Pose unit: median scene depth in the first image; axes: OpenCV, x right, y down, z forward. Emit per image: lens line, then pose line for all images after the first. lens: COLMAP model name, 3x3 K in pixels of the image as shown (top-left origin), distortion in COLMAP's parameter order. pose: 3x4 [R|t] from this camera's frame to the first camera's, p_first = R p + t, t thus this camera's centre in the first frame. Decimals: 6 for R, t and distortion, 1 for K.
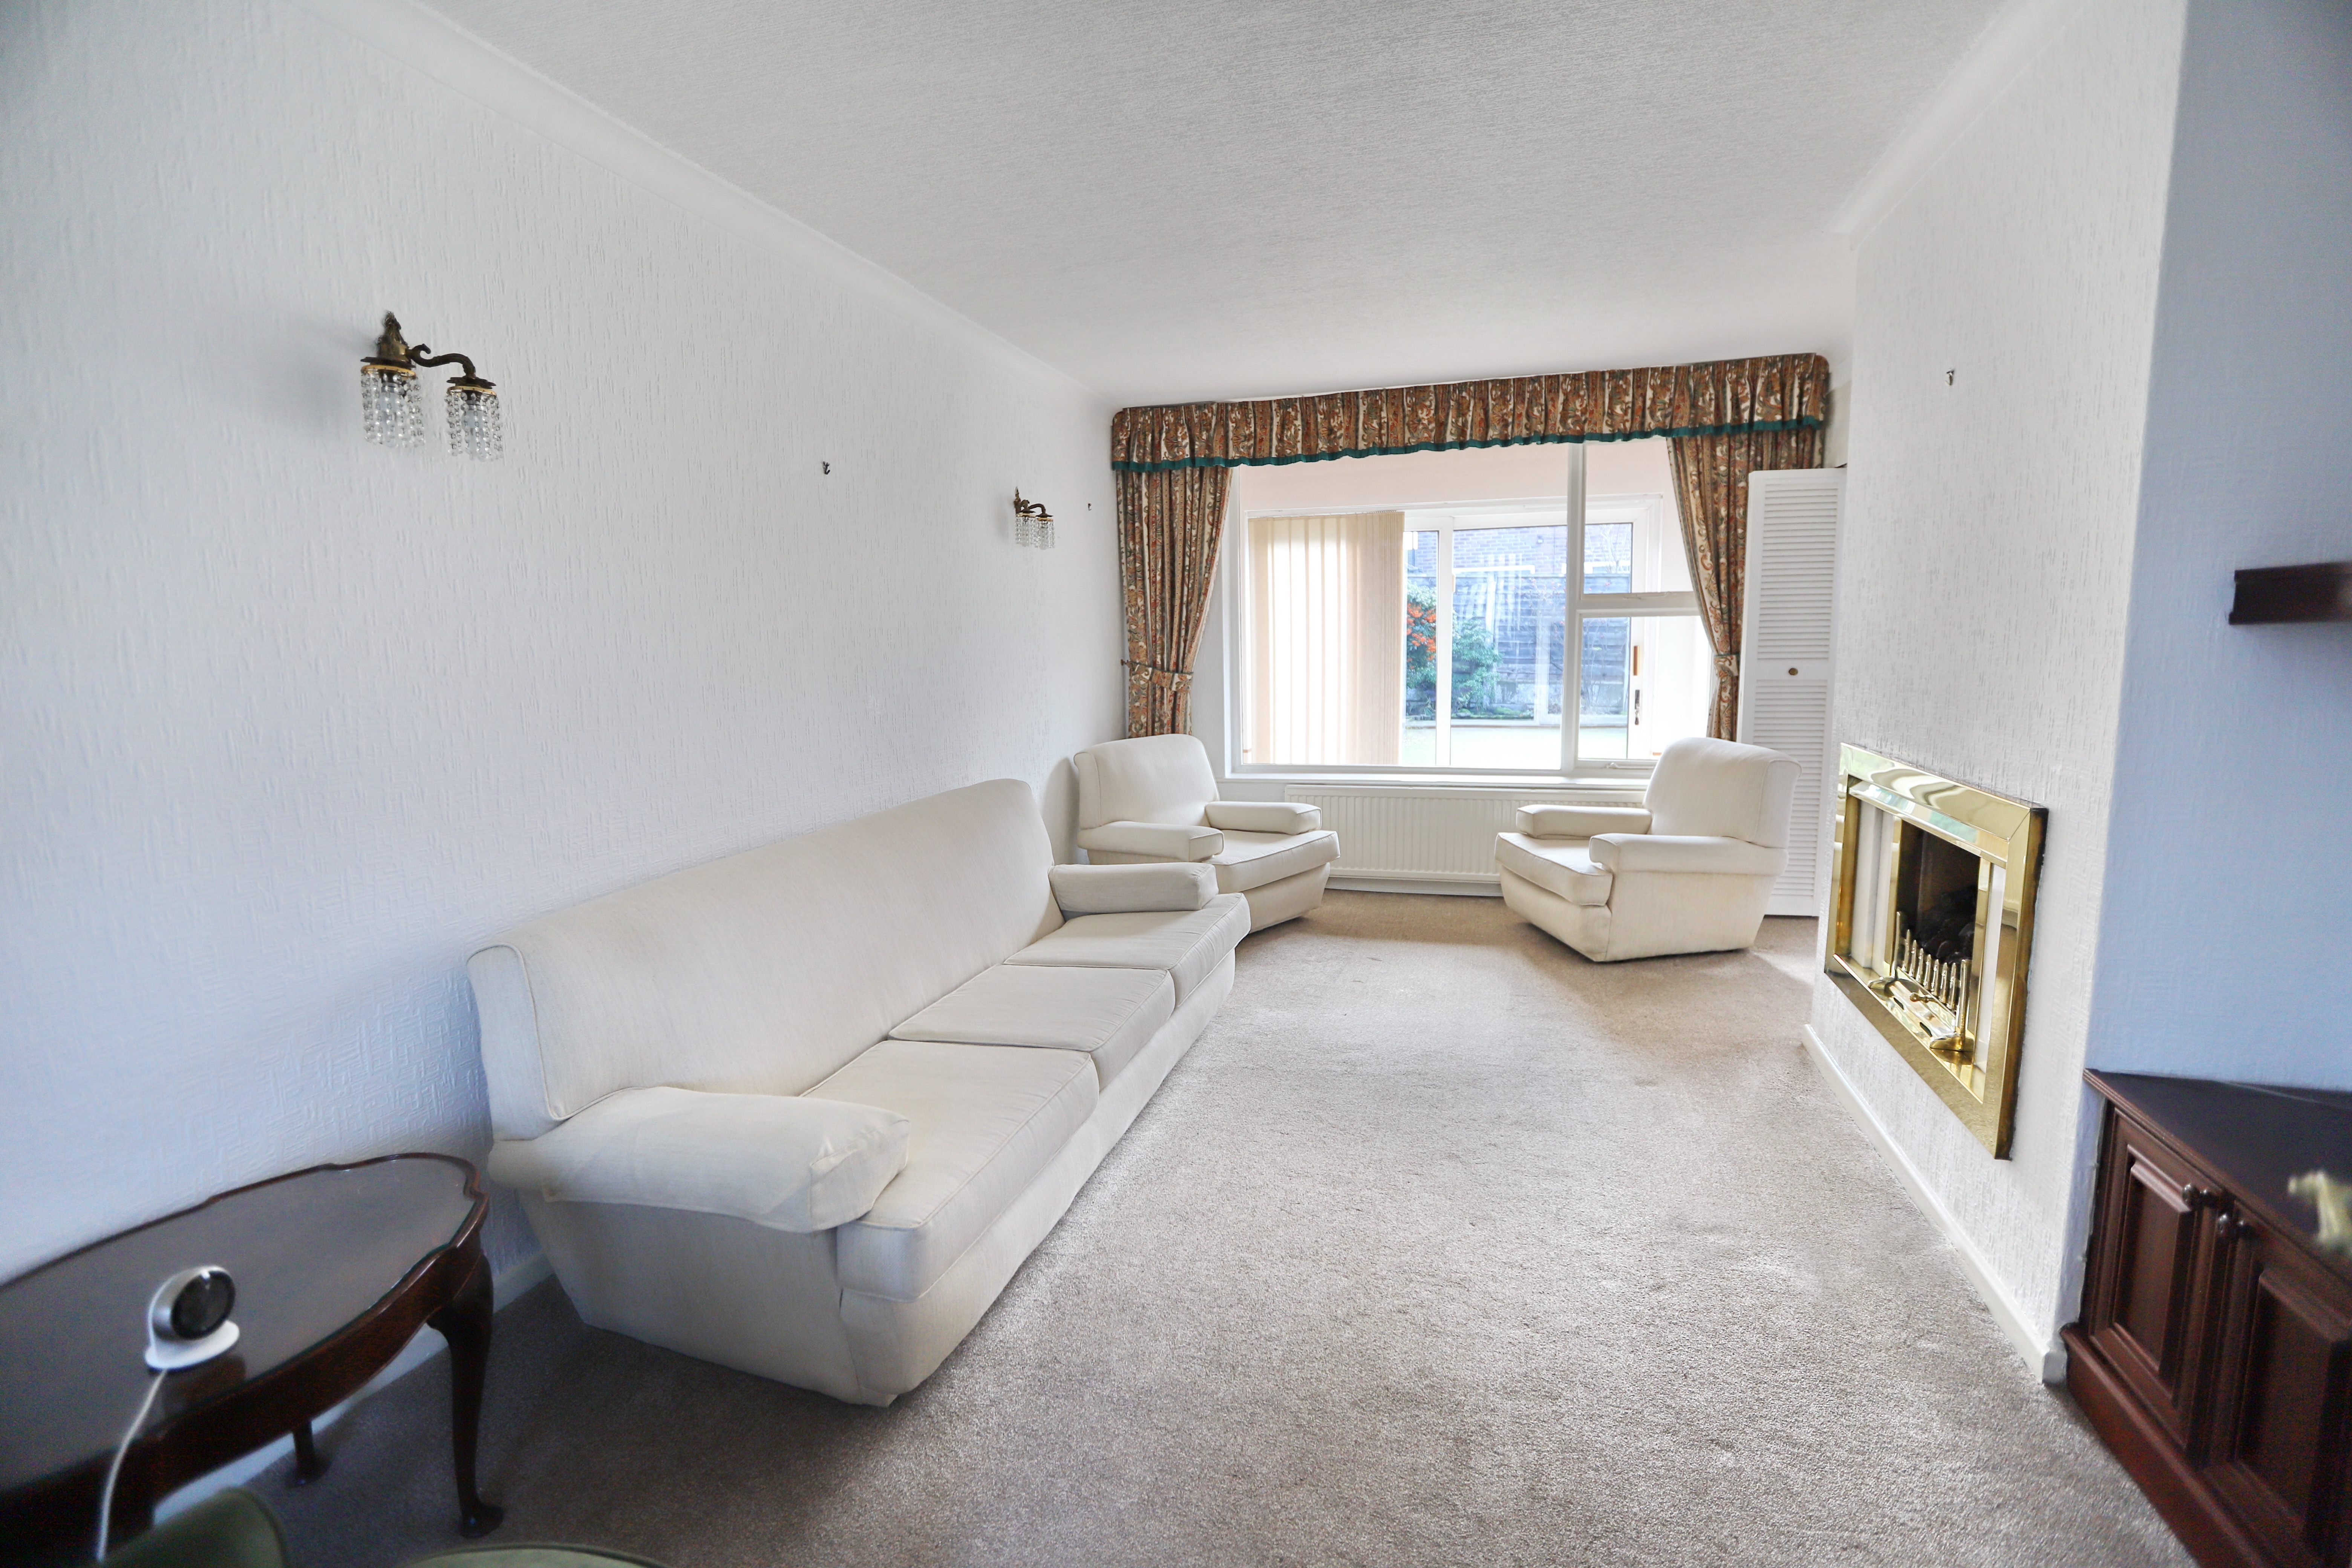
lens RADIAL K [[1082.3, 0, 1159.2], [0, 1082.3, 778.3], [0, 0, 1]] dist [-0.043202, 0.032248]
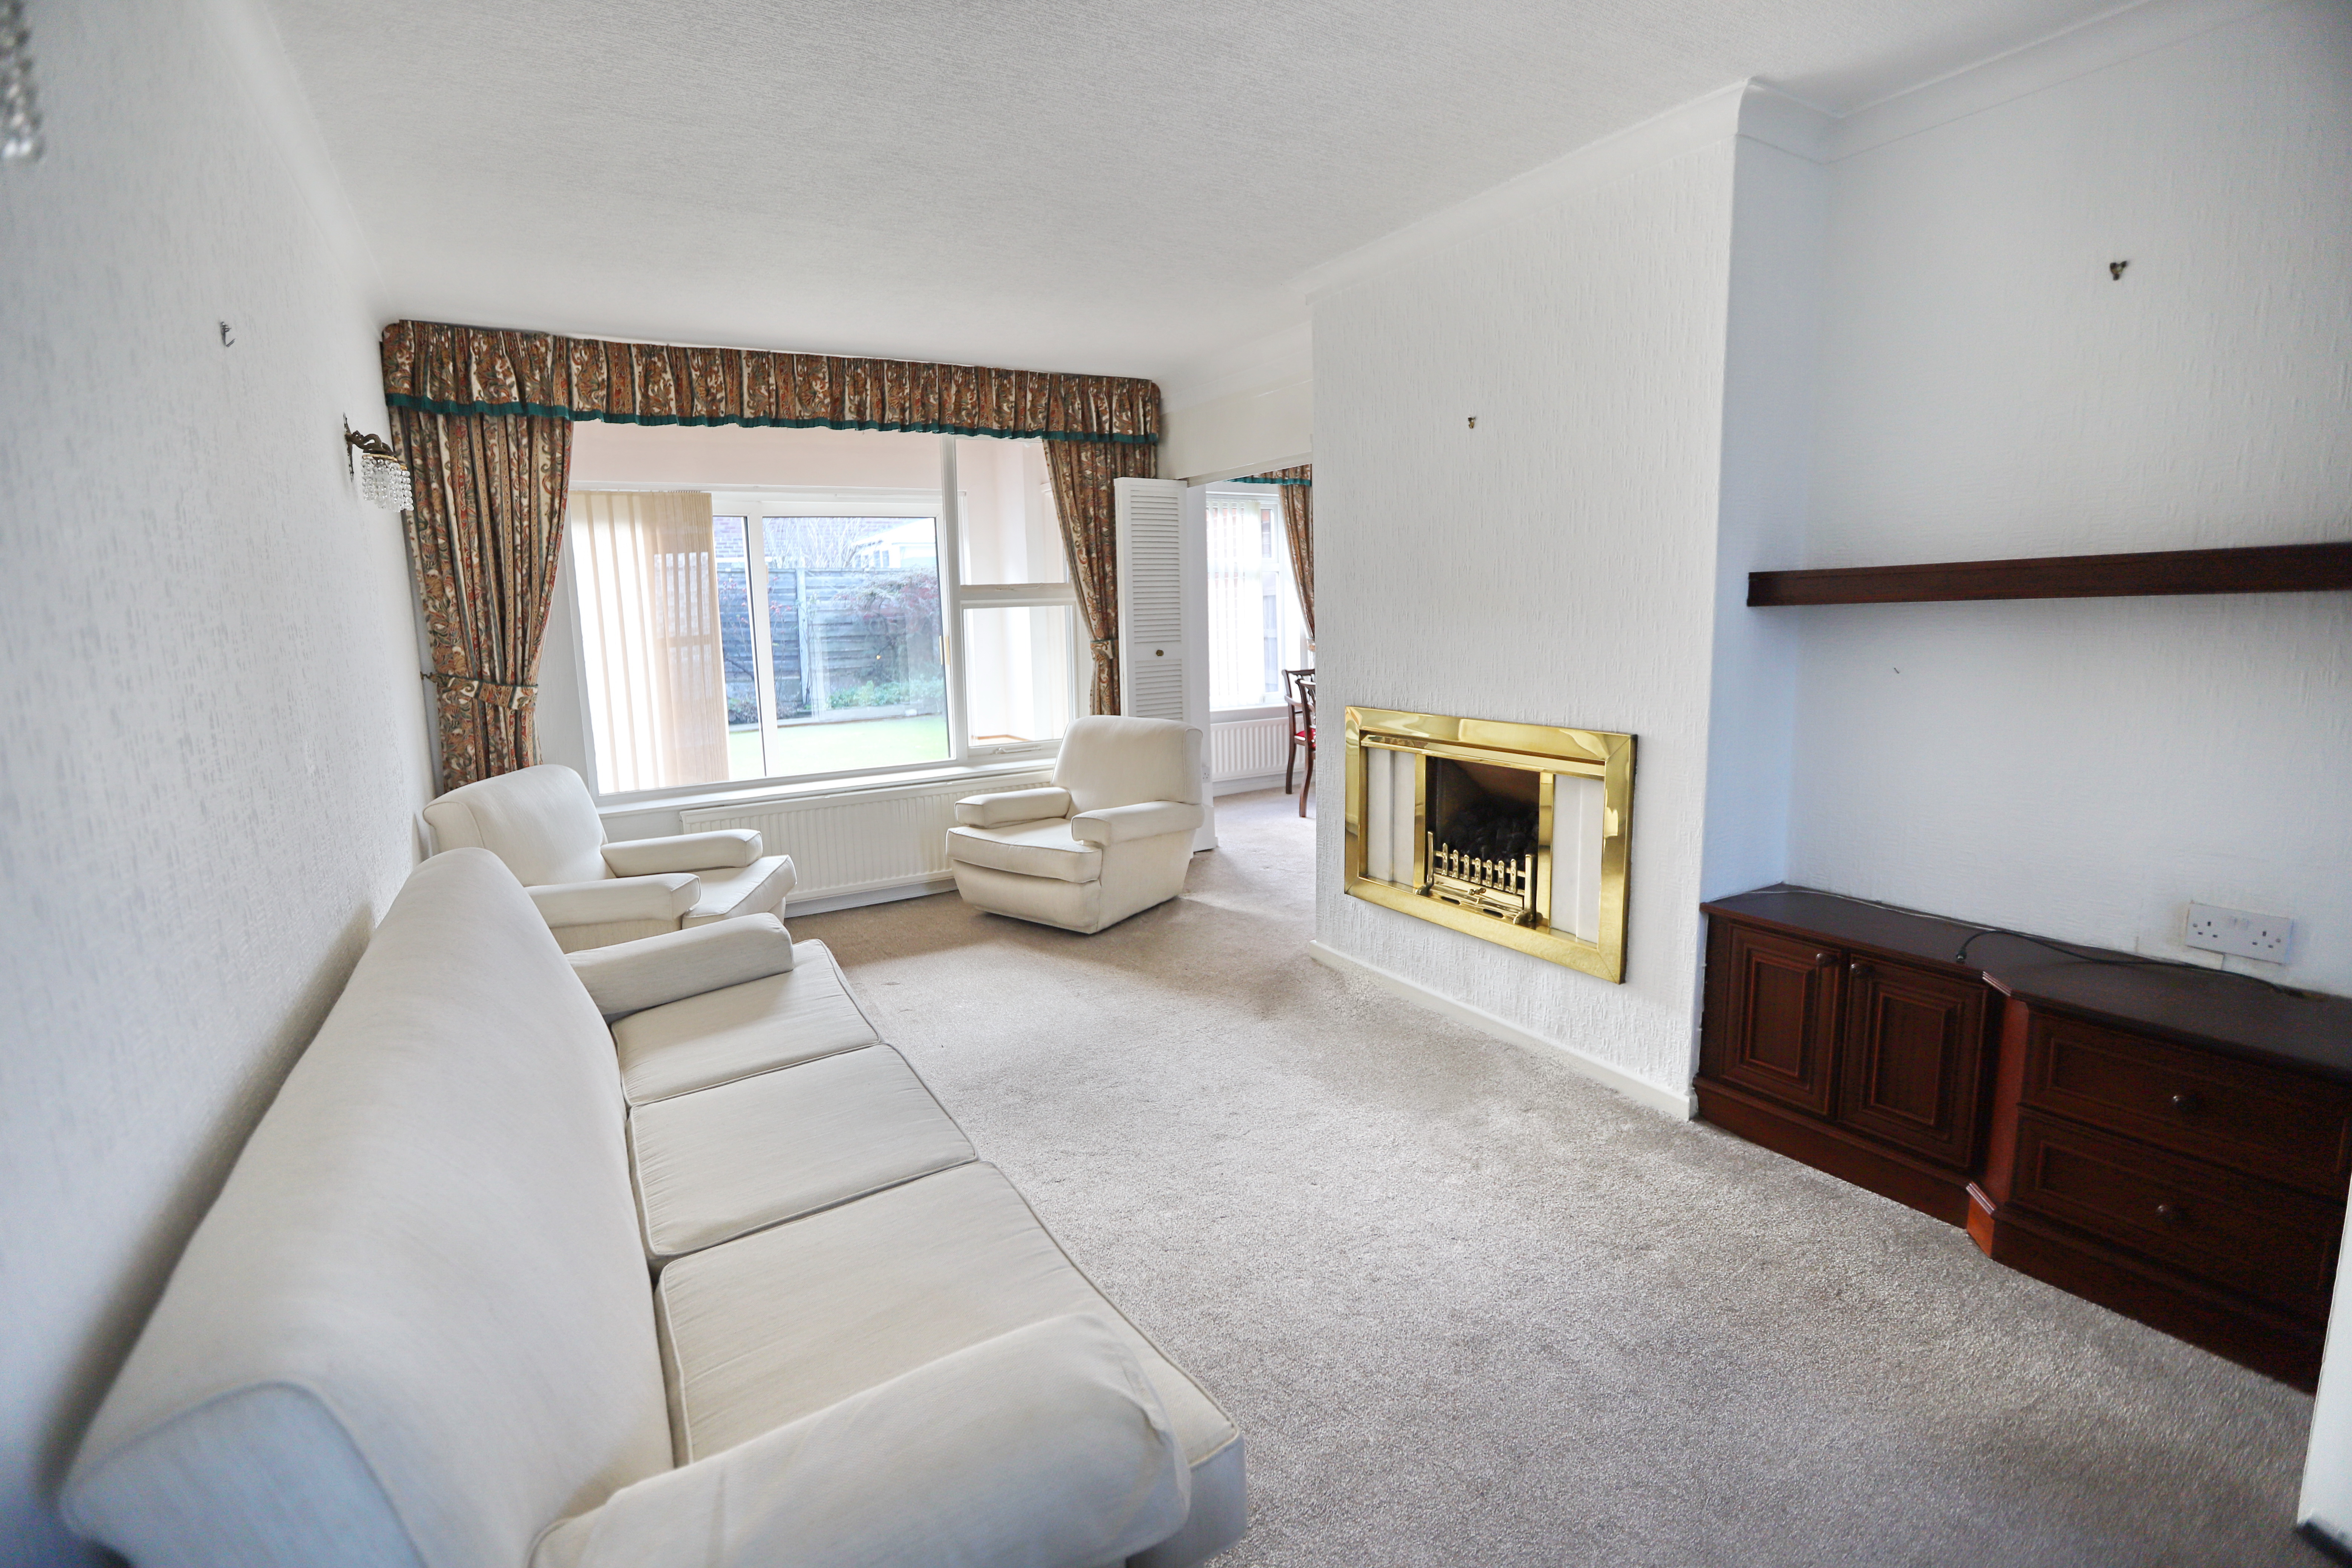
lens RADIAL K [[1082.3, 0, 1159.2], [0, 1082.3, 778.3], [0, 0, 1]] dist [-0.043202, 0.032248]
pose [[0.690503, -0.114058, 0.714281, -0.241306], [0.113503, 0.992342, 0.048735, -0.020368], [-0.714369, 0.047422, 0.698160, 0.172514]]
